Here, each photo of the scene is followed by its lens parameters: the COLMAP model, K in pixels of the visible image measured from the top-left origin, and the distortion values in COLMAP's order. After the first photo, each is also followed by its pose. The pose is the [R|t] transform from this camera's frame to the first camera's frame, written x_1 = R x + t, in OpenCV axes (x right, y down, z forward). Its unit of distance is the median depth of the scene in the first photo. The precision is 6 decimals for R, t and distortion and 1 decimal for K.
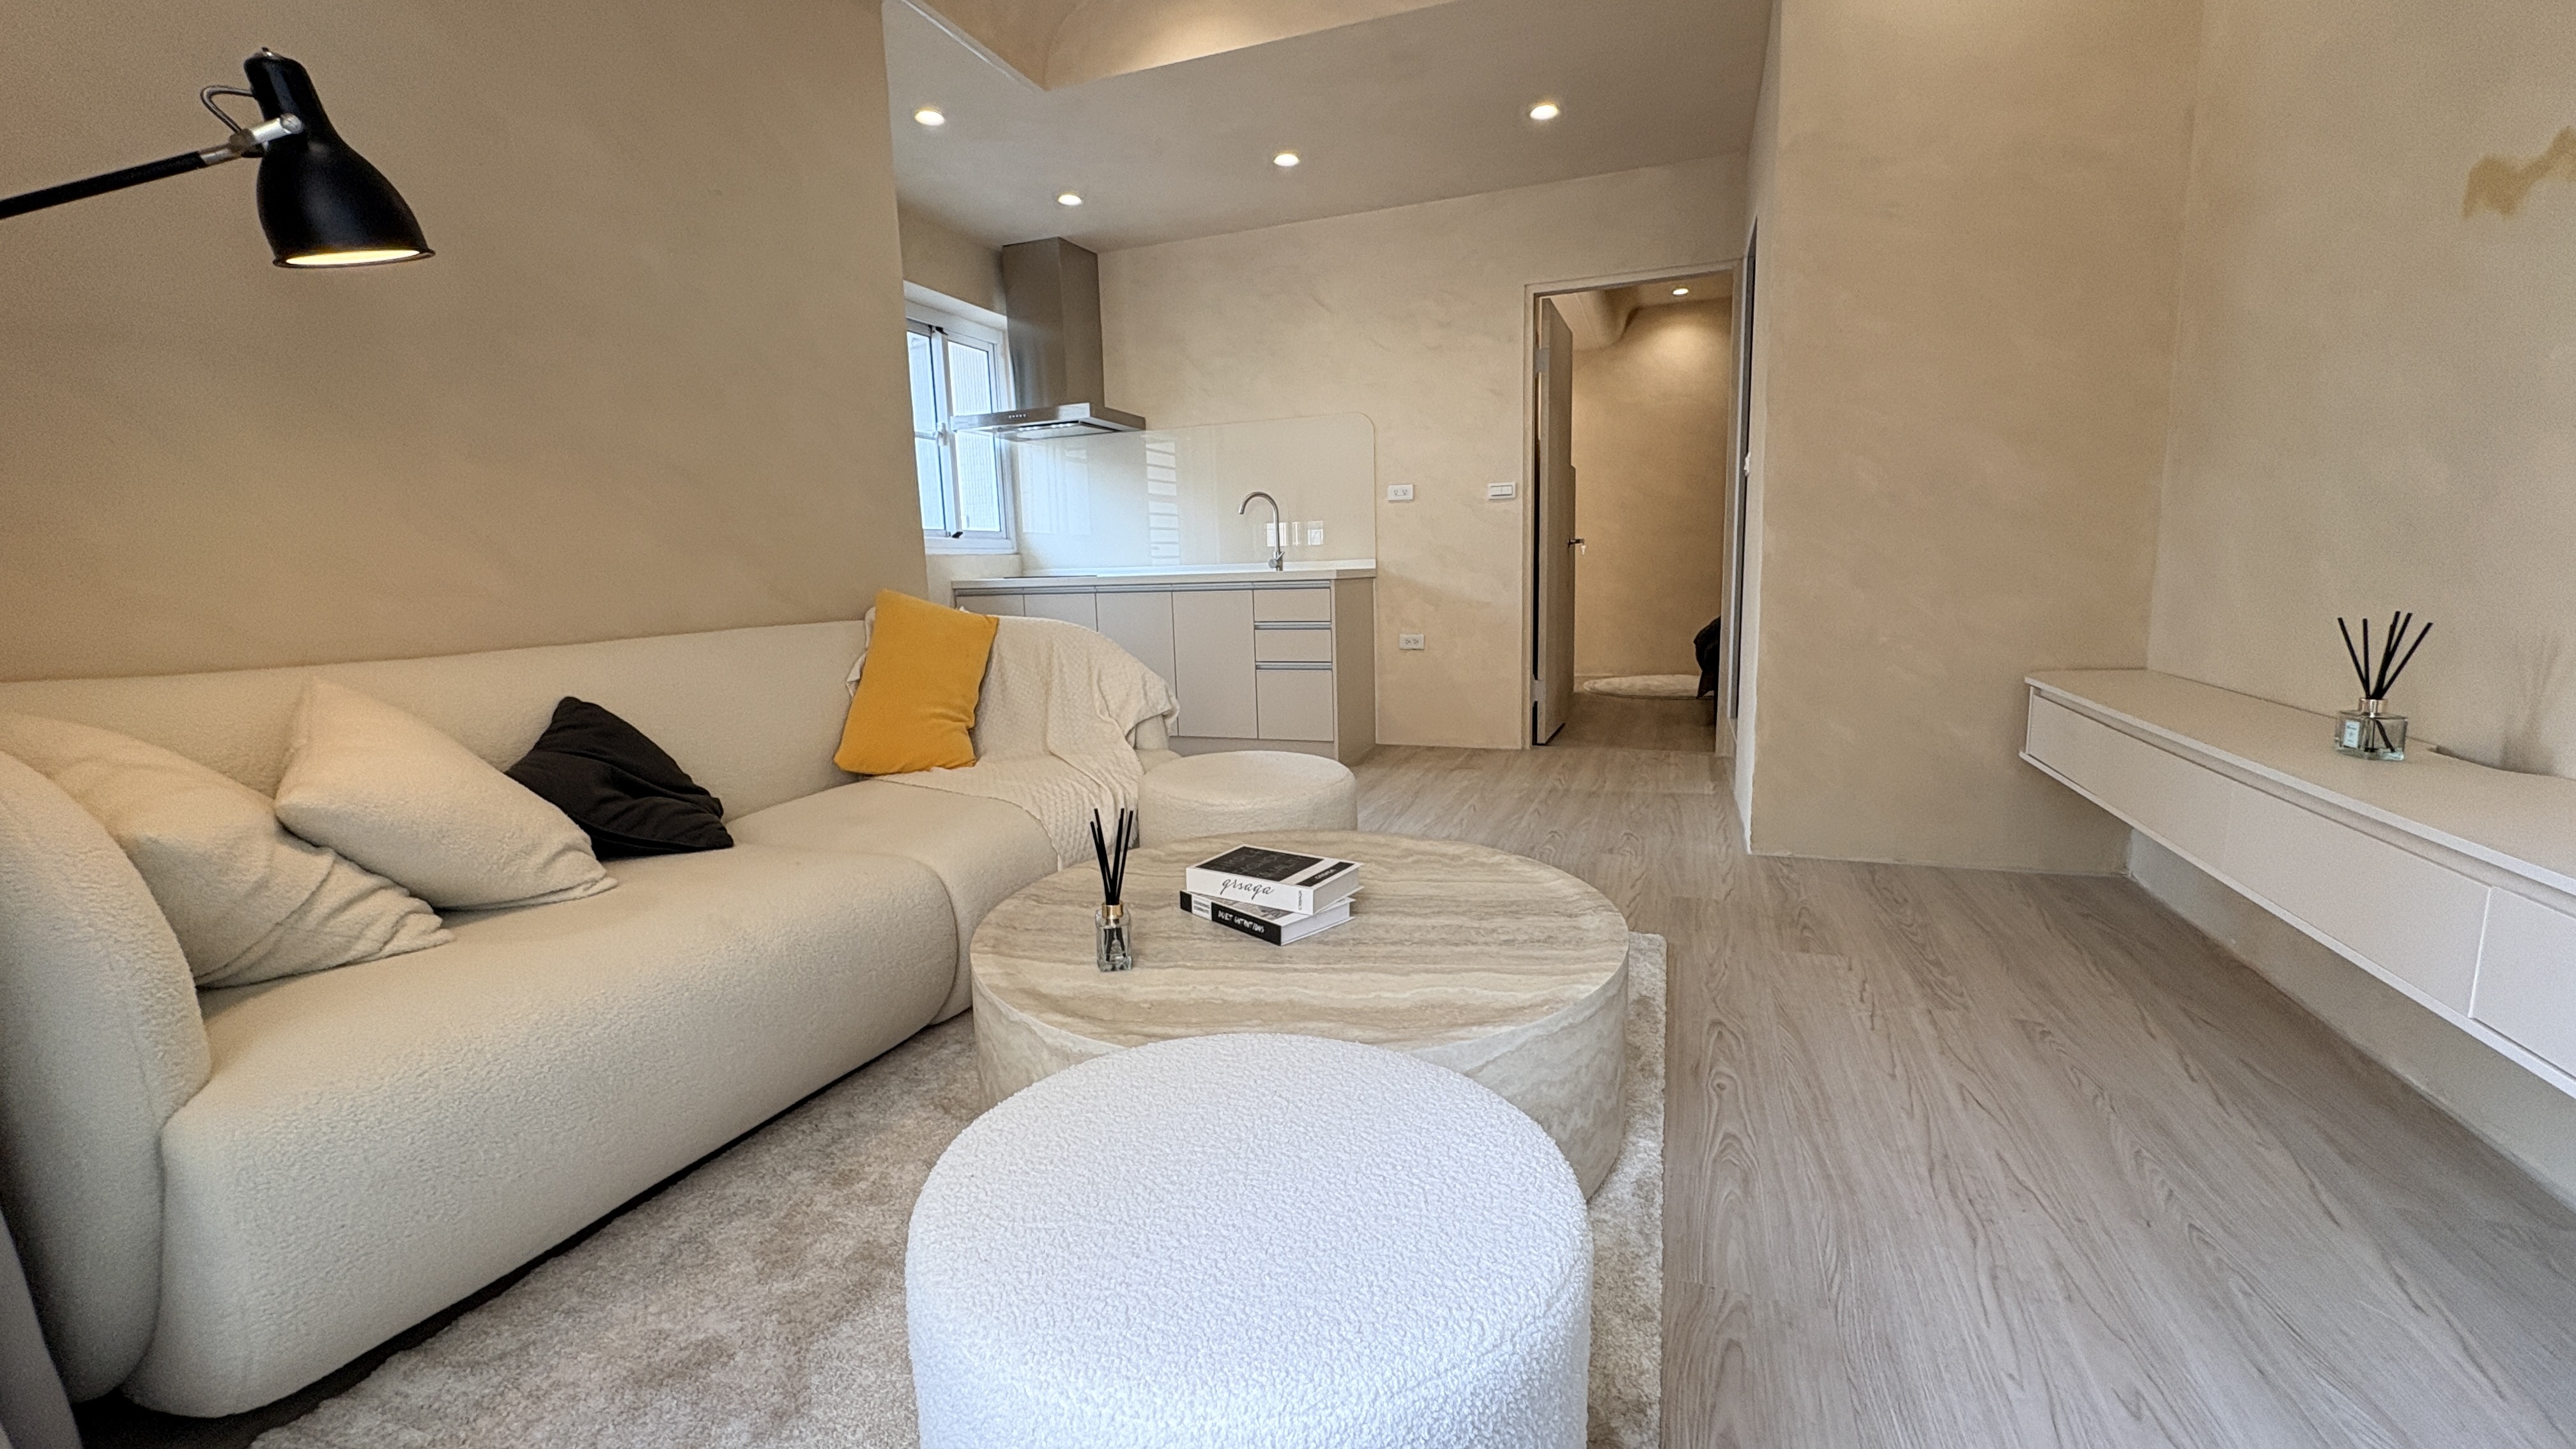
lens RADIAL K [[1032.1, 0, 1299.2], [0, 1032.1, 723.7], [0, 0, 1]] dist [0.002088, 0.000082]
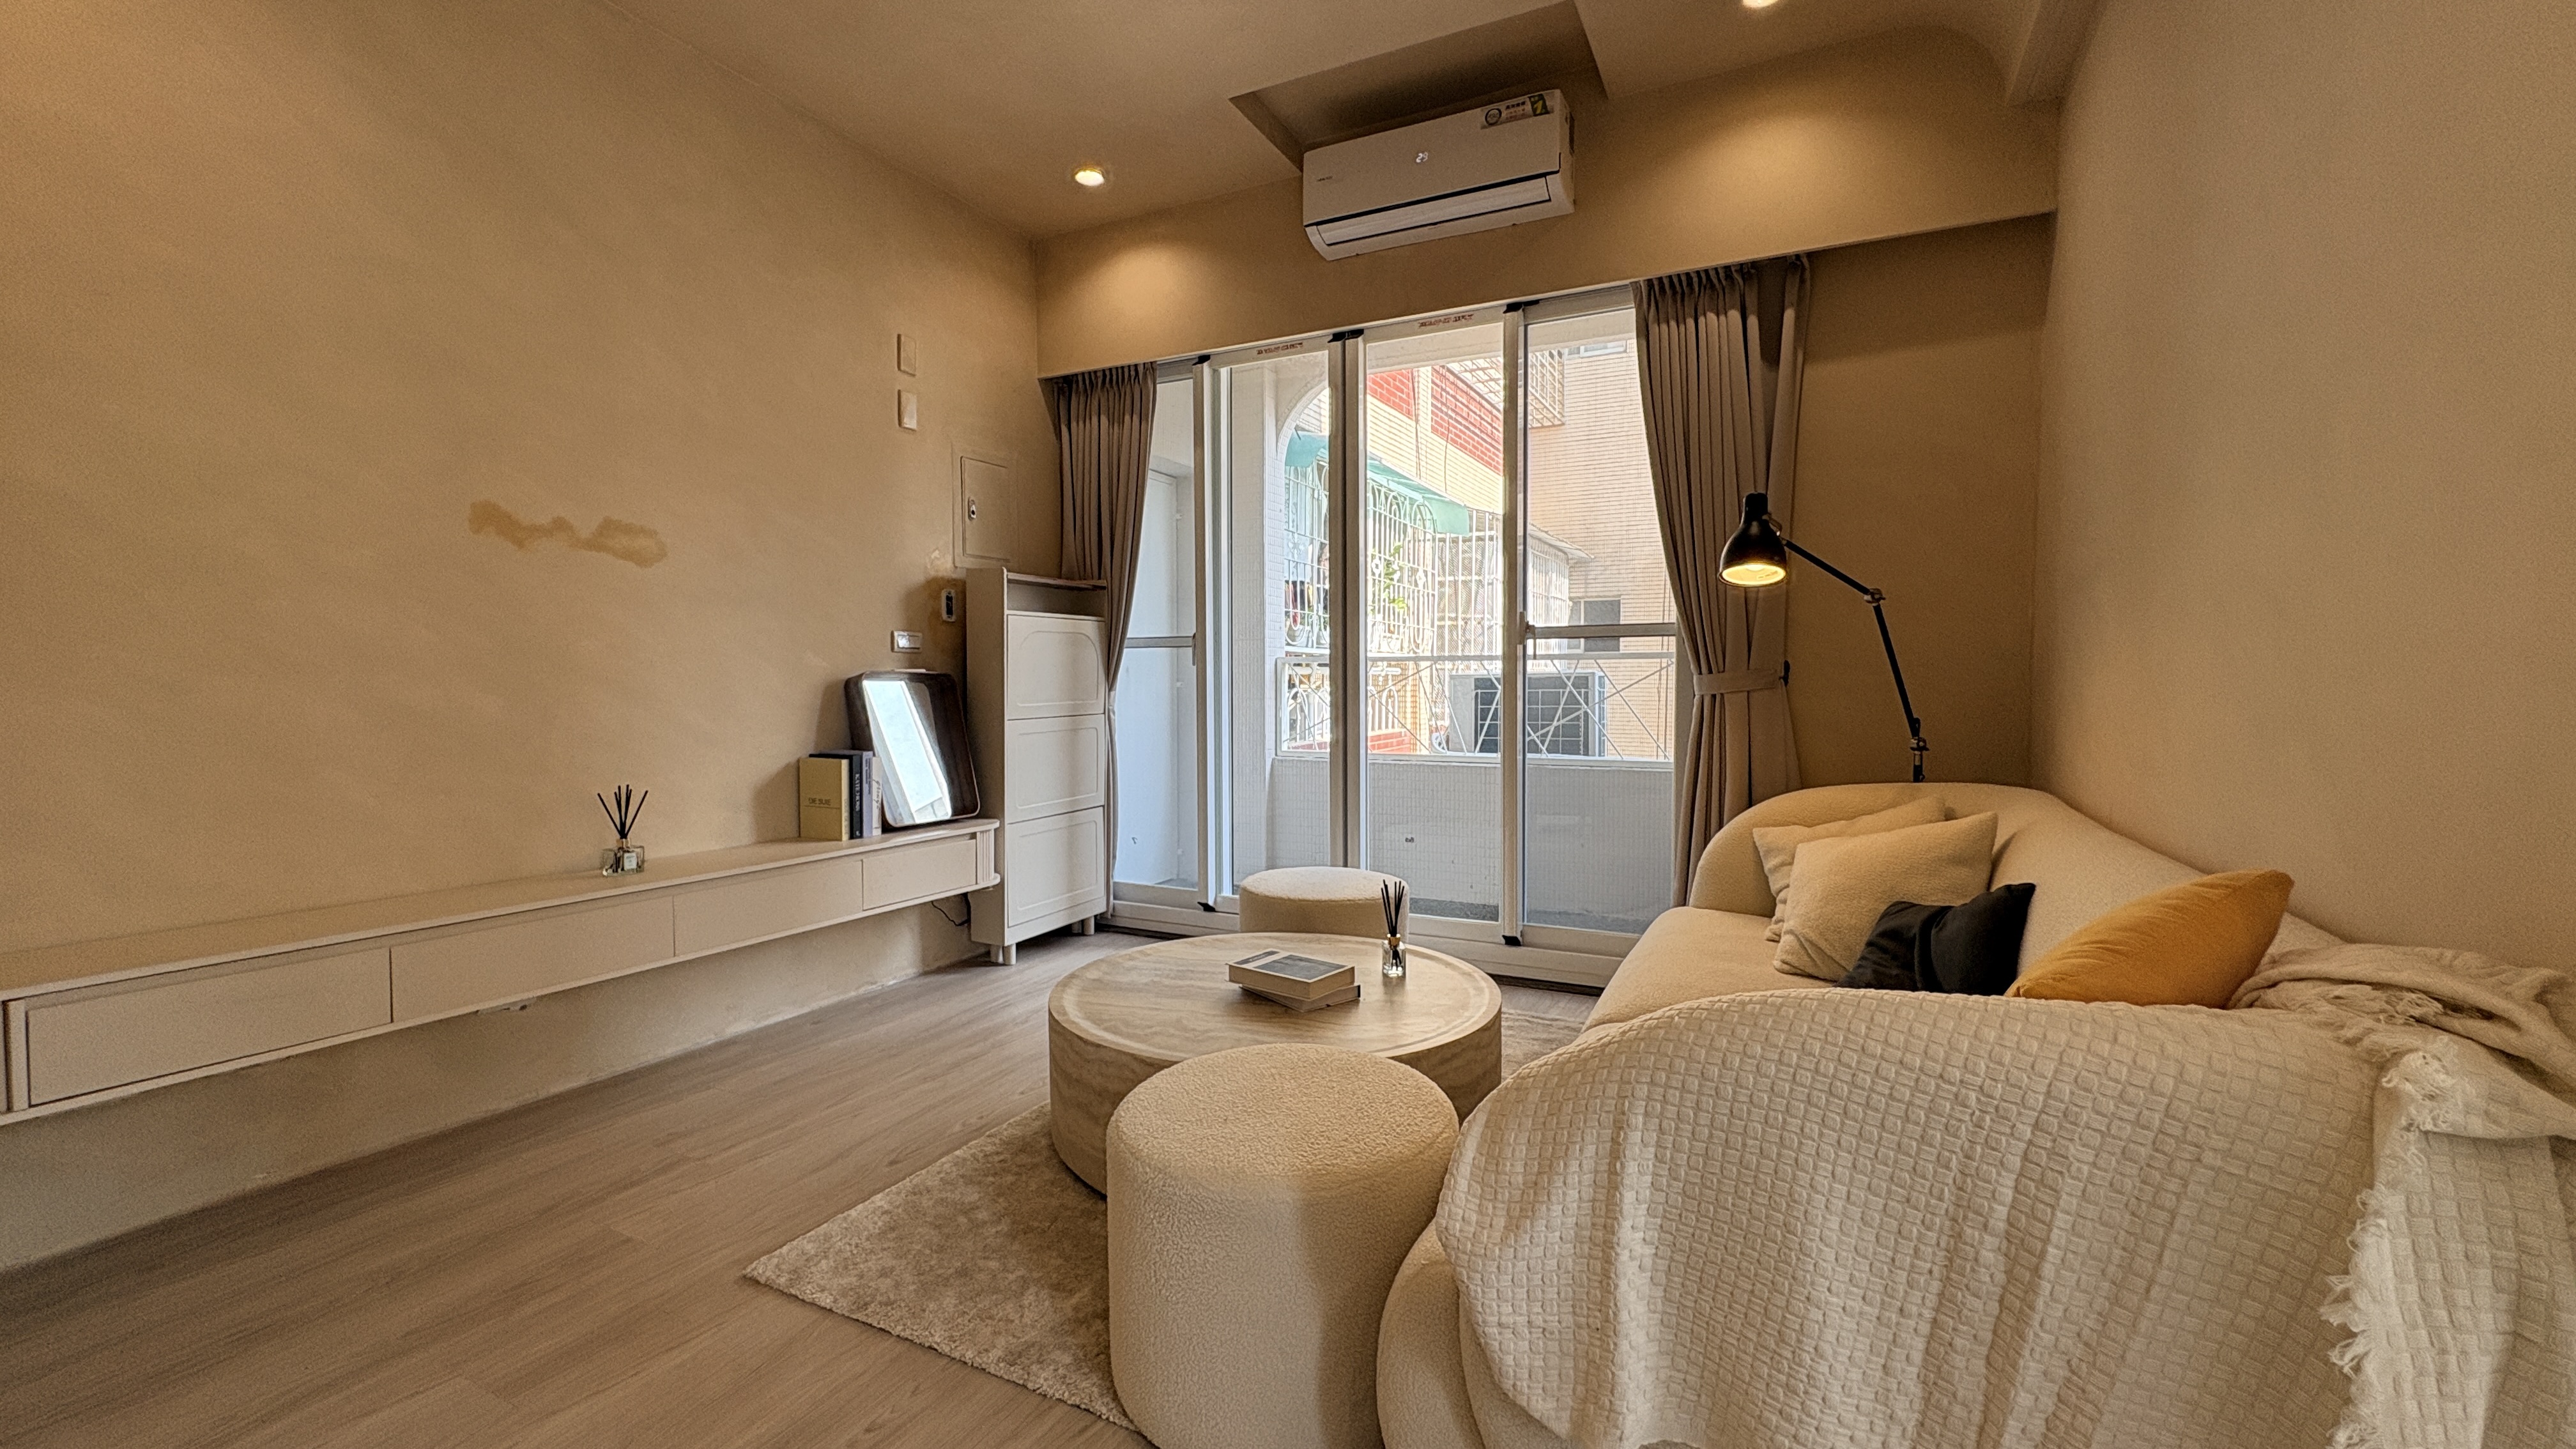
lens RADIAL K [[1032.1, 0, 1299.2], [0, 1032.1, 723.7], [0, 0, 1]] dist [0.002088, 0.000082]
pose [[-0.994721, 0.024835, 0.099569, -0.139358], [0.042720, 0.982417, 0.181746, -0.324791], [-0.093305, 0.185040, -0.978292, 1.761992]]
